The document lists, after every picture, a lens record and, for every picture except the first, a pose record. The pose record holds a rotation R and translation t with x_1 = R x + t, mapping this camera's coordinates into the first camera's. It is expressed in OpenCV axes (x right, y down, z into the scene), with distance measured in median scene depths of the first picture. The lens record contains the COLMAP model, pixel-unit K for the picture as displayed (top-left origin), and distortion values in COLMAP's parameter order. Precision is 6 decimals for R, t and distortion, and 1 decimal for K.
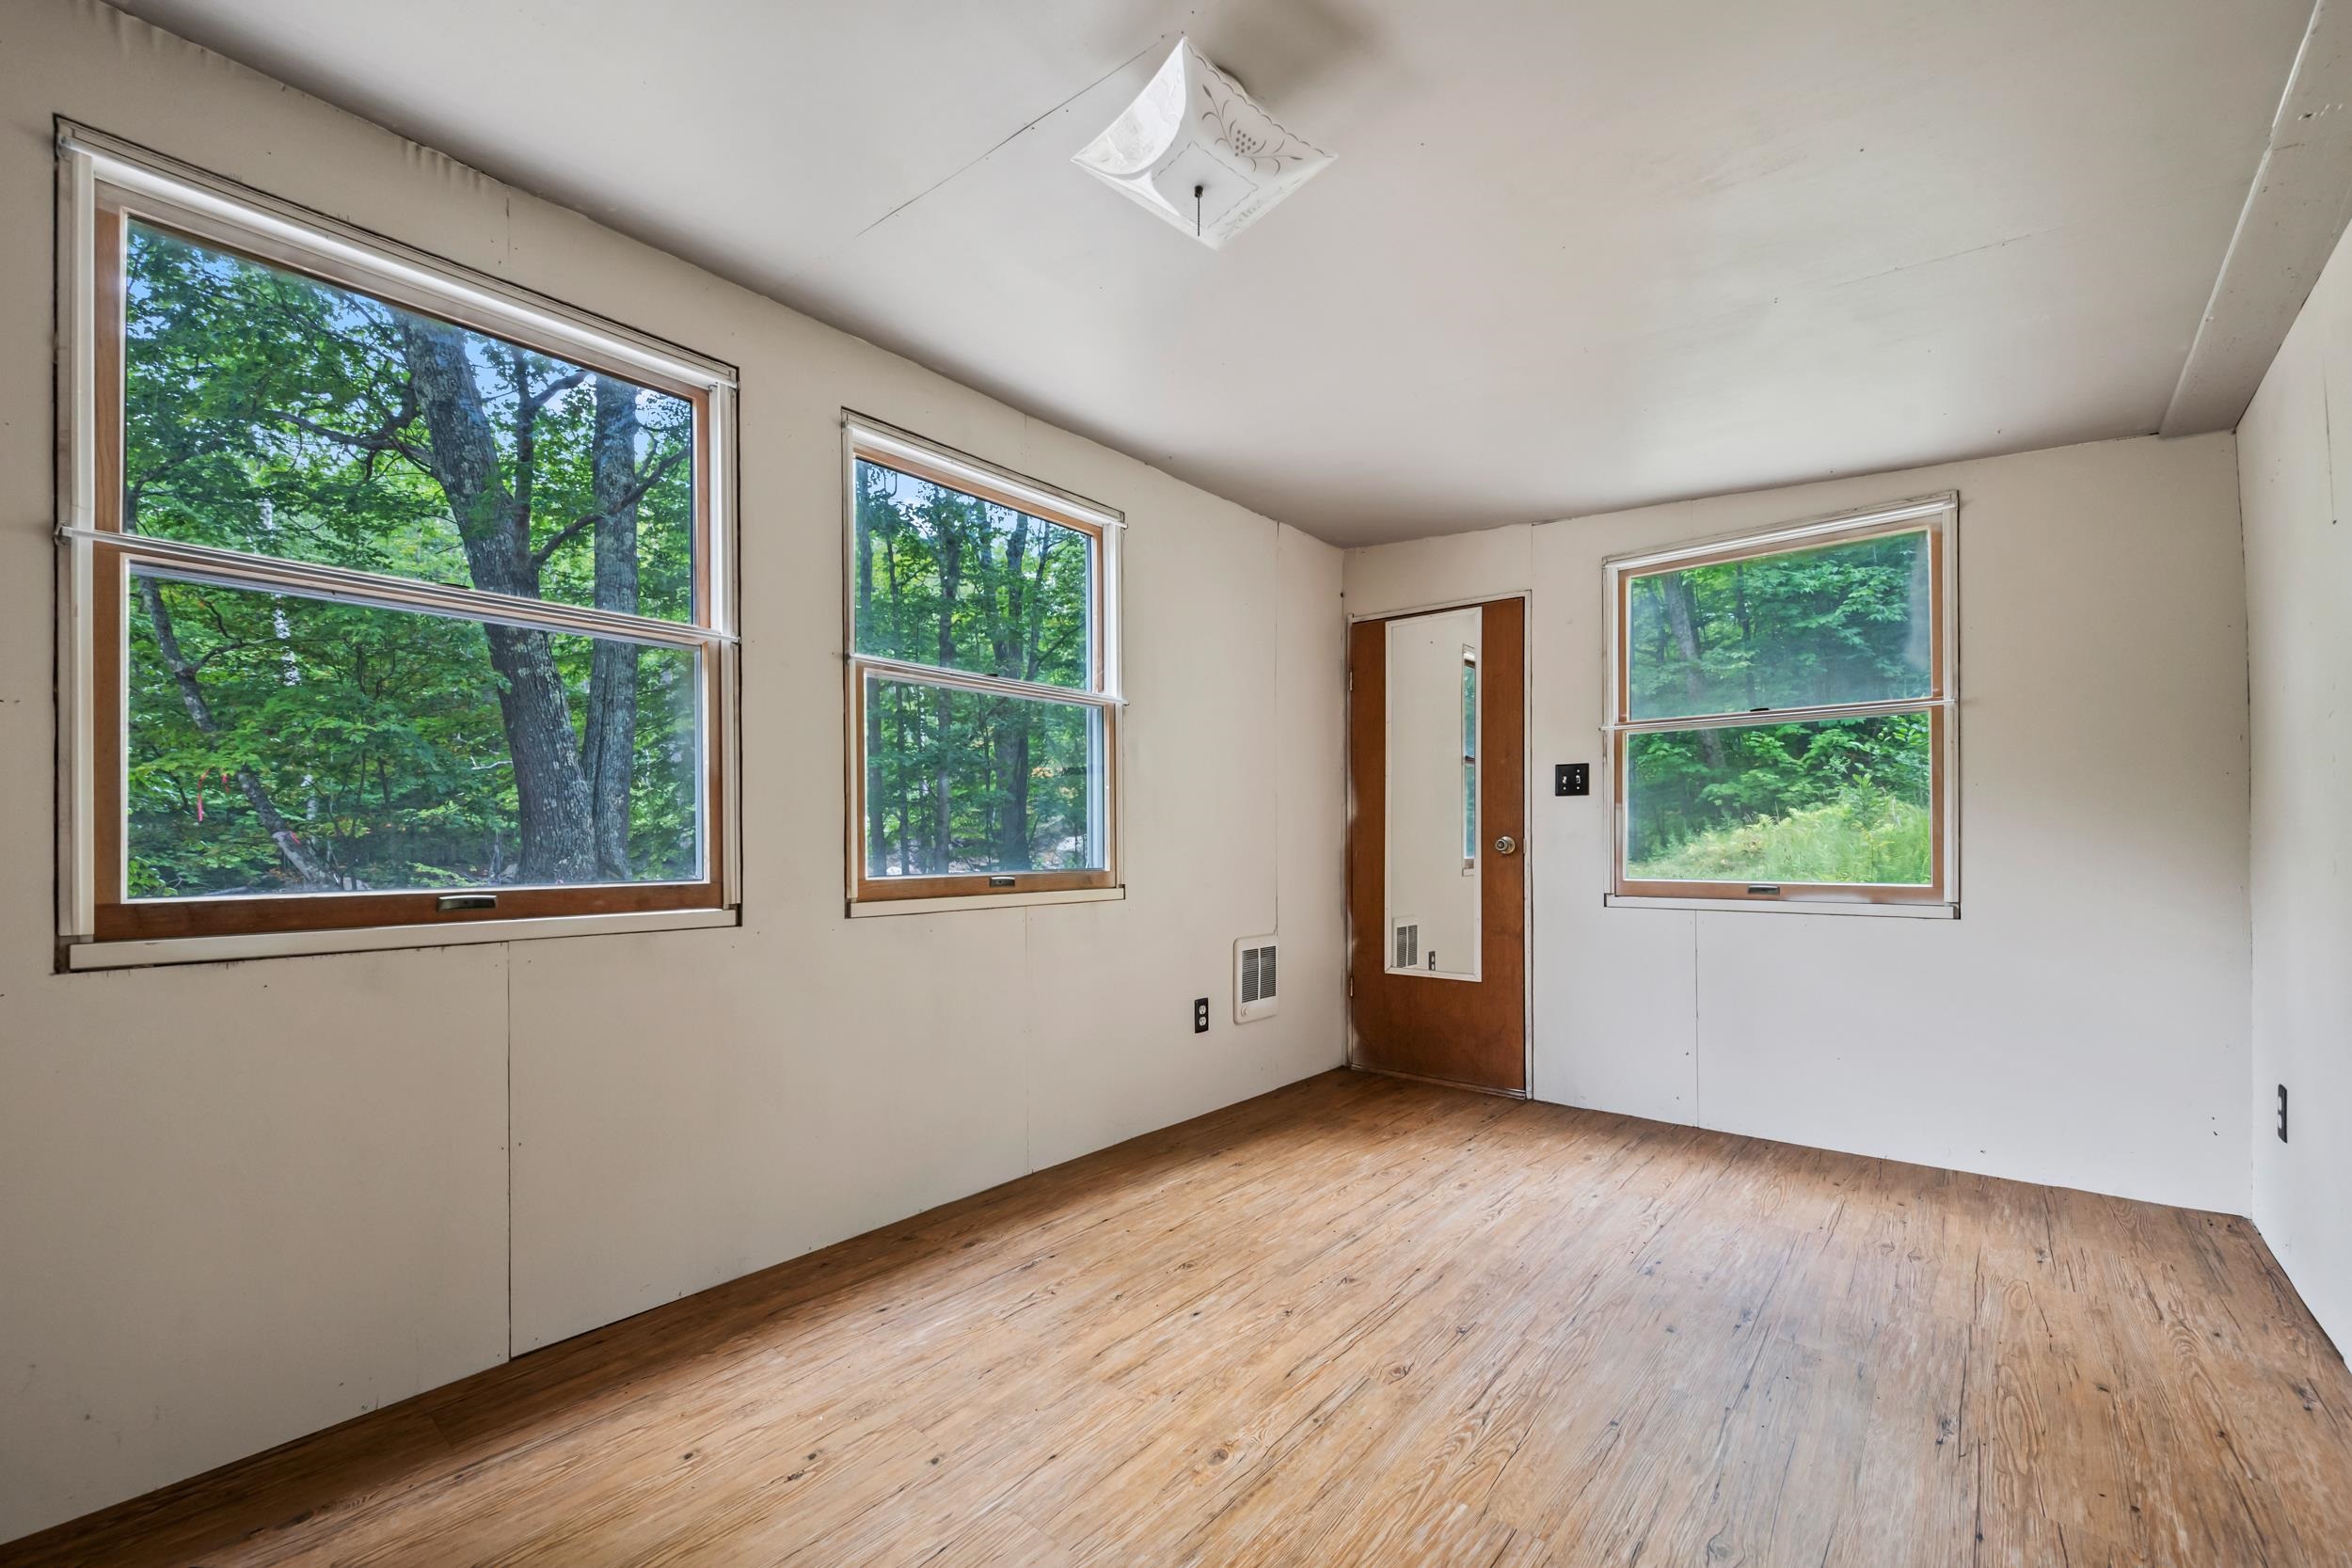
lens RADIAL K [[974.5, 0, 1176.0], [0, 974.5, 784.0], [0, 0, 1]] dist [0.003881, 0.000111]
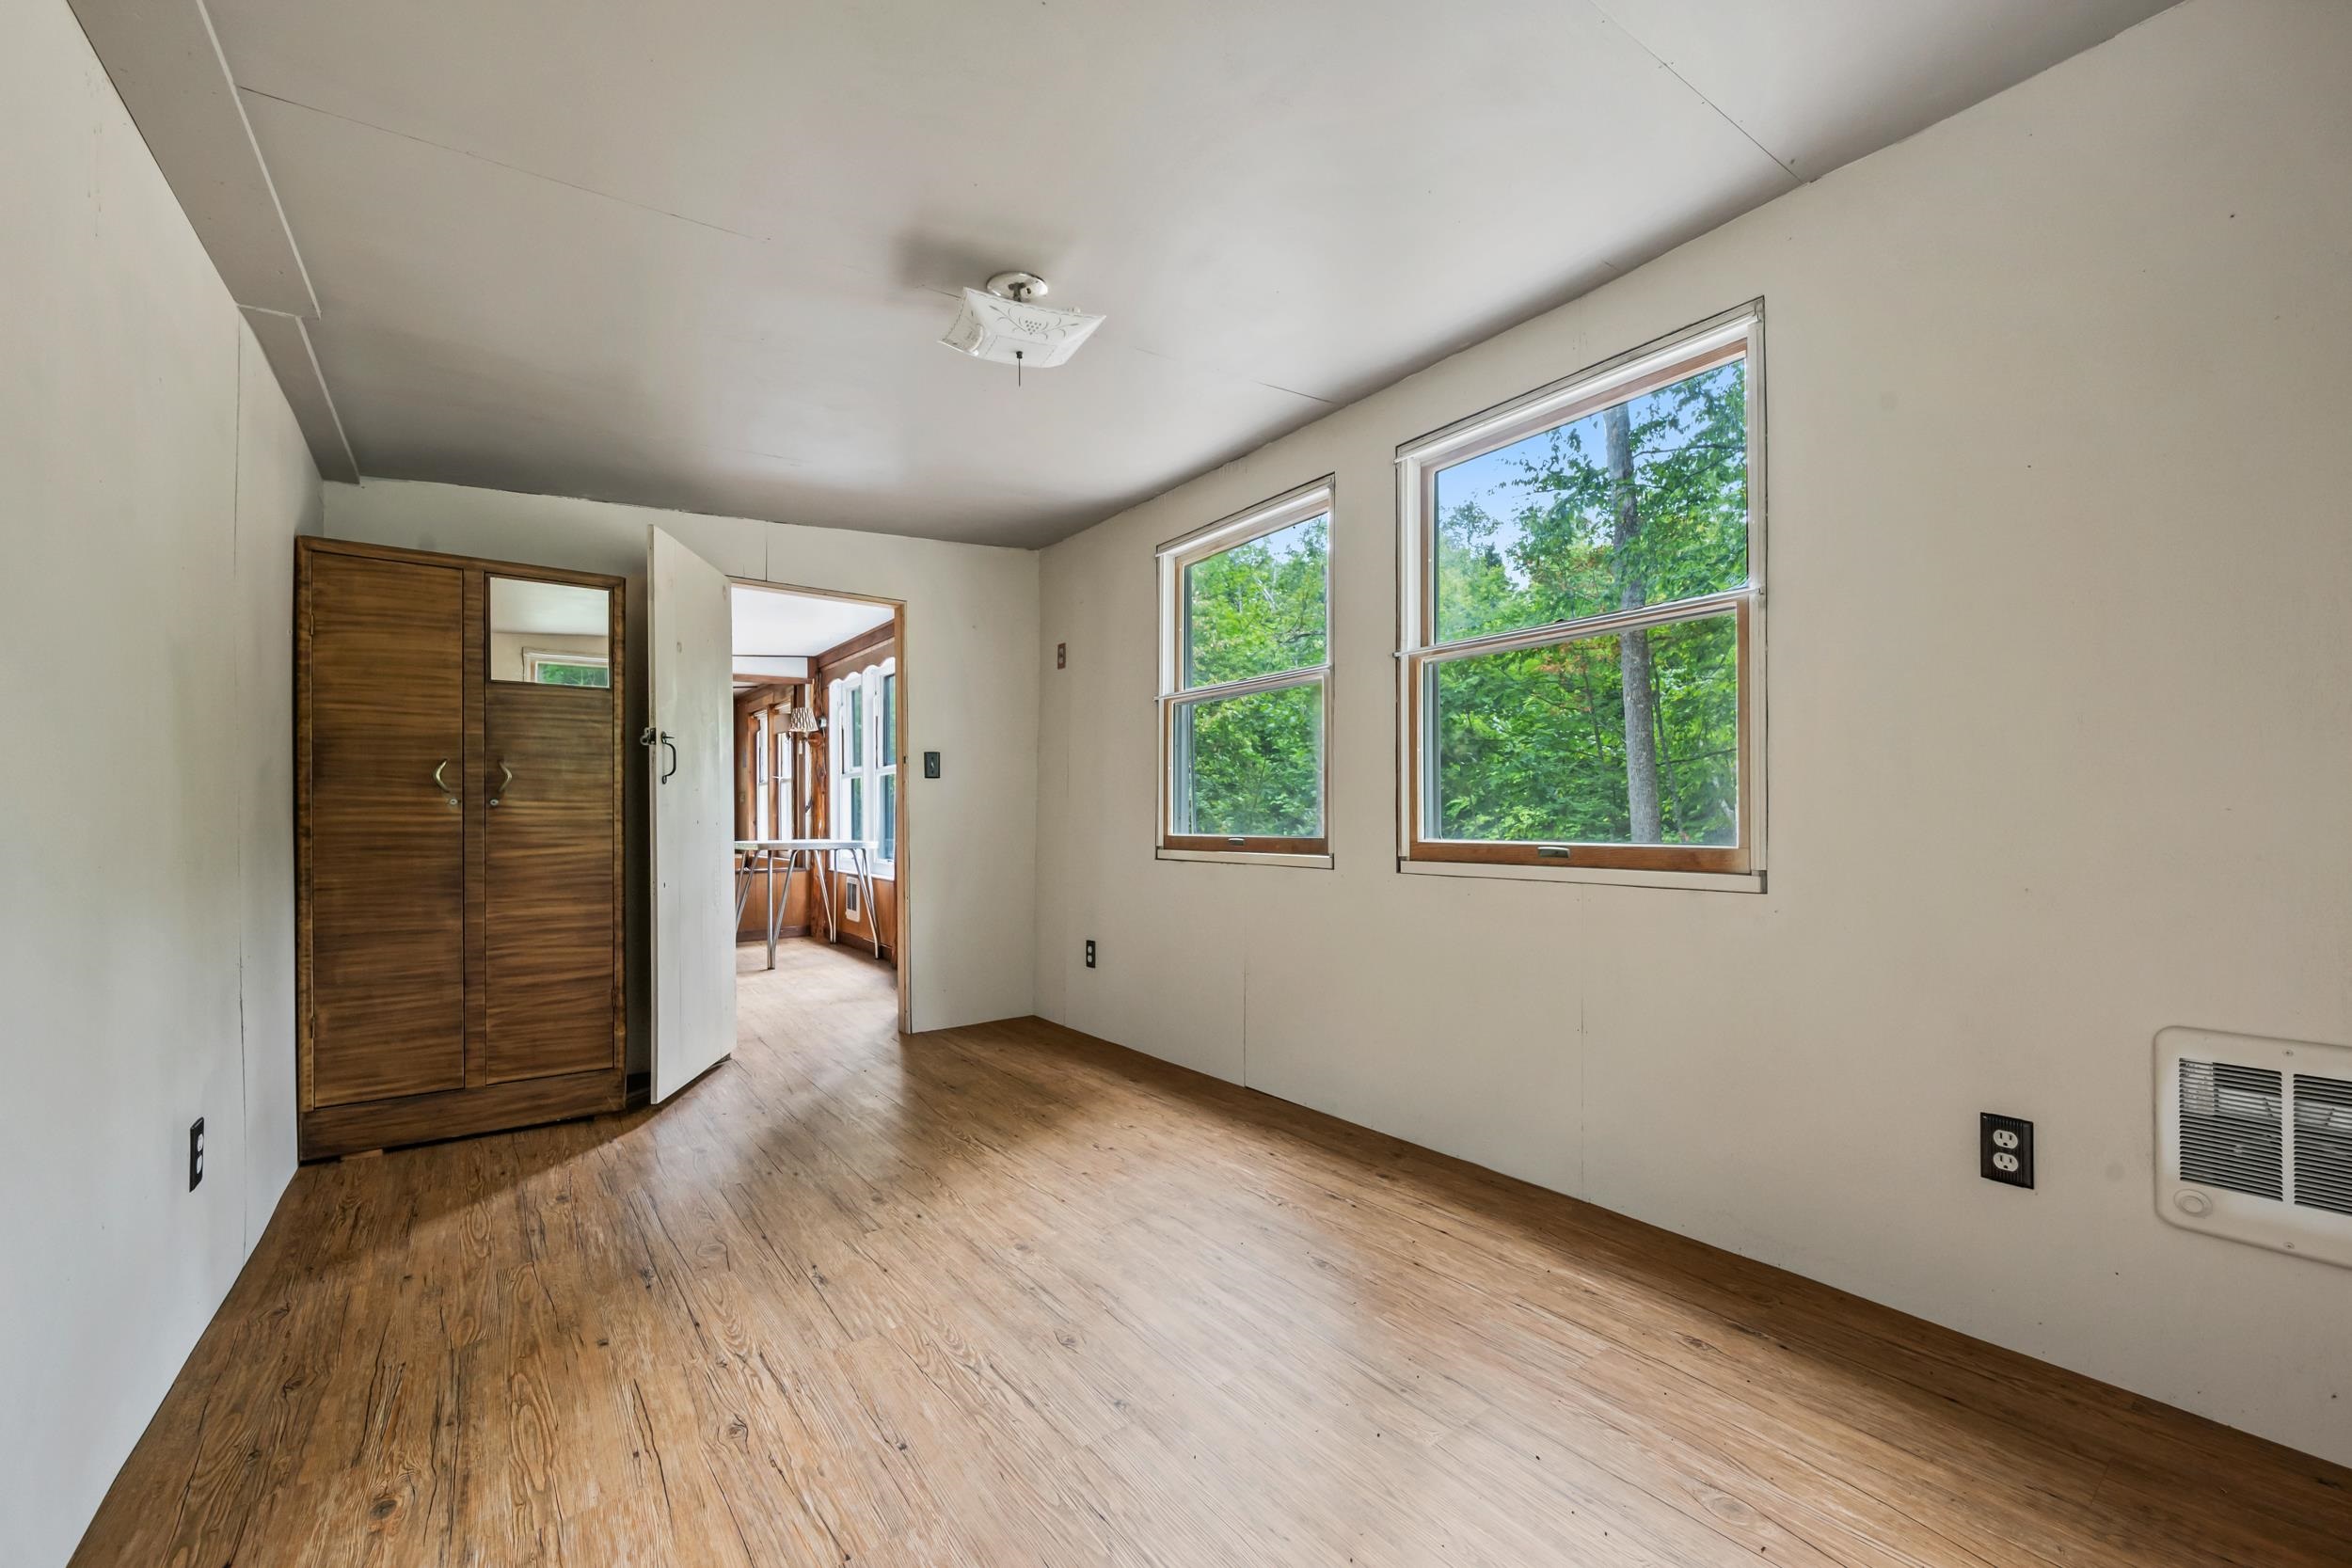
lens RADIAL K [[959.0, 0, 1165.2], [0, 959.0, 846.4], [0, 0, 1]] dist [0.001612, 0.000043]
pose [[-0.255713, 0.037146, -0.966039, 0.842644], [0.071005, 0.997284, 0.019552, 0.064336], [0.964142, -0.063594, -0.257656, 1.028343]]
